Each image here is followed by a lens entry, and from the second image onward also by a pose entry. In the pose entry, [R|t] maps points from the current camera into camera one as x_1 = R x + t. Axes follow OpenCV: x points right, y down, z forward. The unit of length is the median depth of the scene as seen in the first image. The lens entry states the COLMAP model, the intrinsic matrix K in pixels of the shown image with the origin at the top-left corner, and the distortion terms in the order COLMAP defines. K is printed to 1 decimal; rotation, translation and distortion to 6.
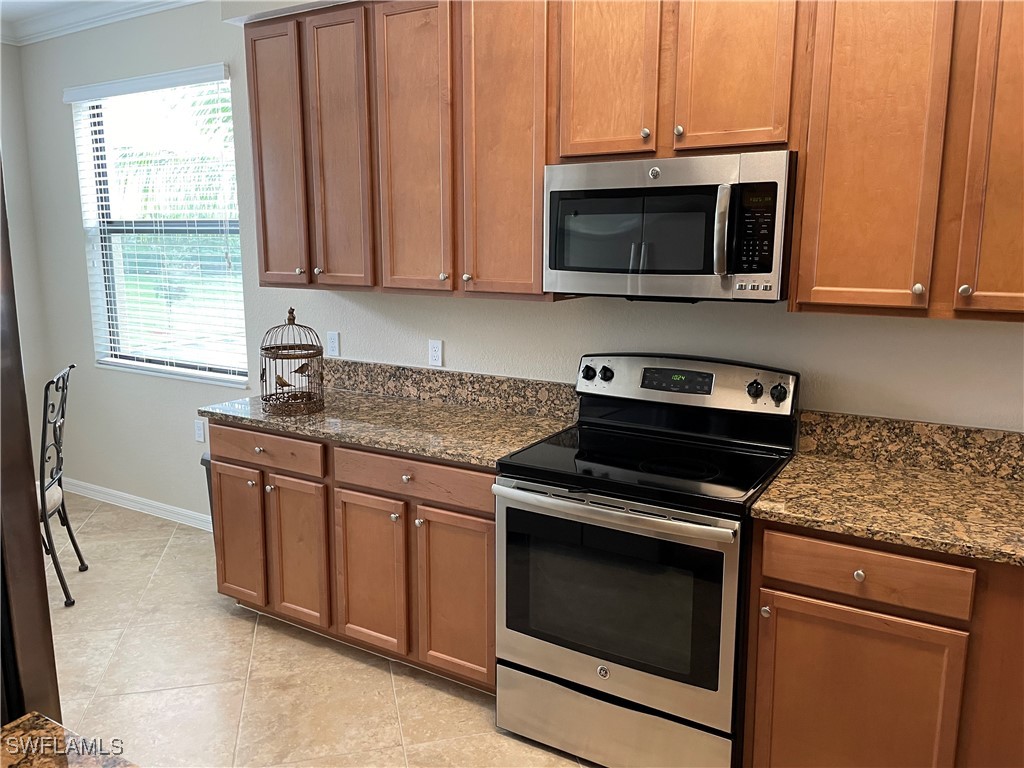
lens RADIAL K [[783.9, 0, 513.1], [0, 783.9, 377.2], [0, 0, 1]] dist [0.050608, -0.049073]
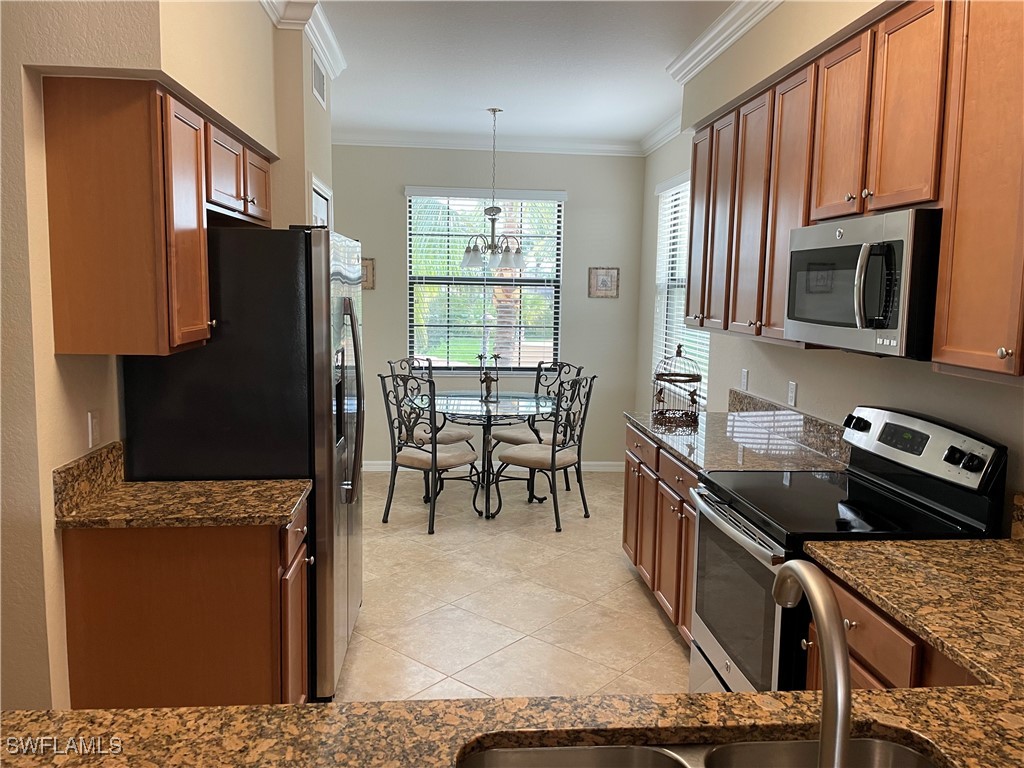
lens RADIAL K [[783.9, 0, 517.2], [0, 783.9, 388.7], [0, 0, 1]] dist [0.050608, -0.049073]
pose [[0.593470, 0.114908, -0.796611, 0.847824], [-0.159479, 0.986920, 0.023549, -0.003978], [0.788898, 0.113068, 0.604033, 0.015345]]
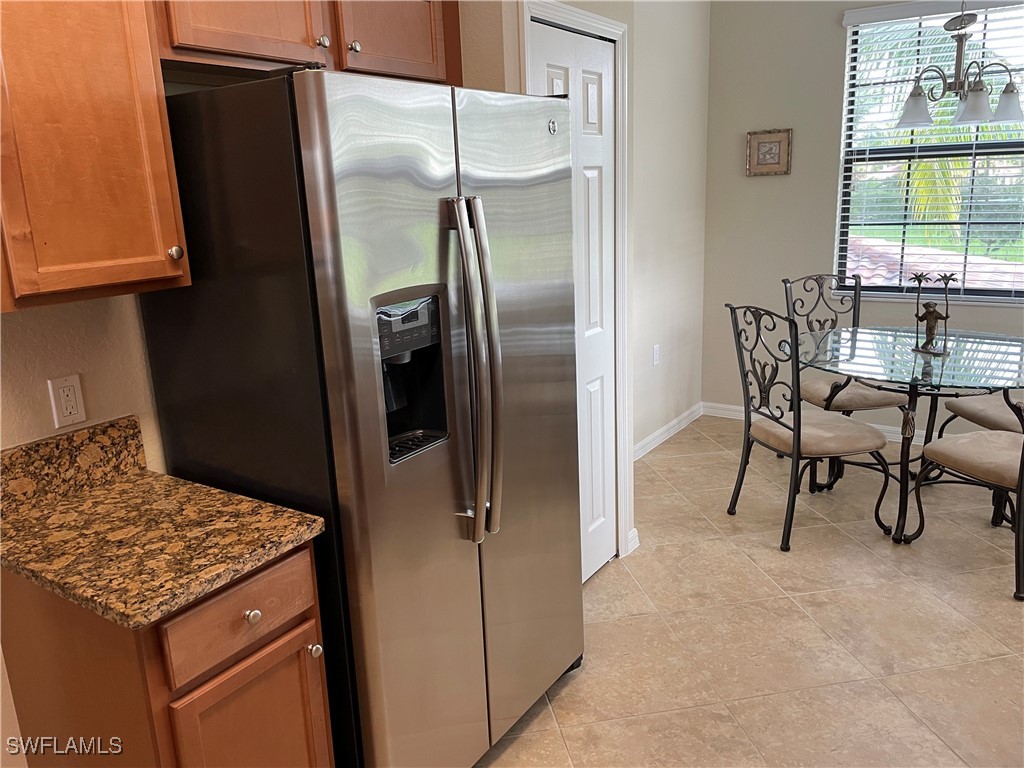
lens RADIAL K [[783.9, 0, 508.3], [0, 783.9, 374.4], [0, 0, 1]] dist [0.050608, -0.049073]
pose [[-0.055515, 0.239293, -0.969359, 0.618835], [-0.137145, 0.959827, 0.244794, -0.054423], [0.988994, 0.146532, -0.020467, 0.327461]]
